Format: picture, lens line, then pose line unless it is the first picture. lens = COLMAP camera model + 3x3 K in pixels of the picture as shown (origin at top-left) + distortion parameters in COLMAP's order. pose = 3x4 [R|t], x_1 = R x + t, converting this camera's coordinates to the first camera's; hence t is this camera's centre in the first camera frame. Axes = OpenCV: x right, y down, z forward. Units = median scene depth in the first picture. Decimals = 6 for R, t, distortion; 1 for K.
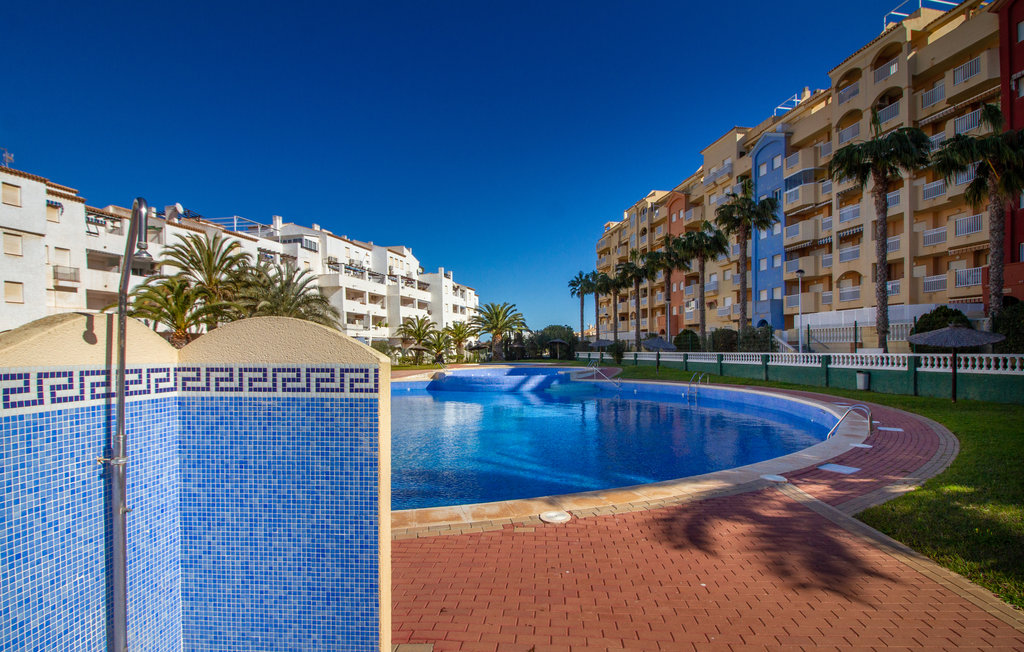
lens RADIAL K [[513.4, 0, 513.4], [0, 513.4, 366.0], [0, 0, 1]] dist [0.002431, -0.009029]
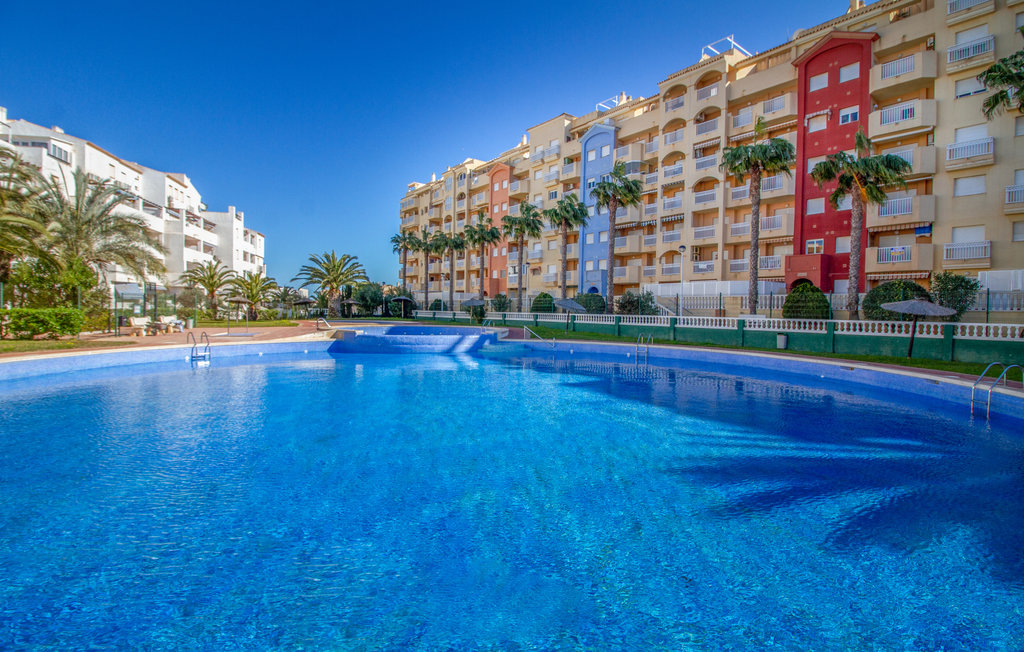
lens RADIAL K [[492.9, 0, 512.0], [0, 492.9, 326.0], [0, 0, 1]] dist [-0.000133, 0.000371]
pose [[0.888637, 0.013821, 0.458402, -0.150698], [-0.014455, 0.999893, -0.002126, 0.001484], [-0.458383, -0.004737, 0.888742, 0.092306]]
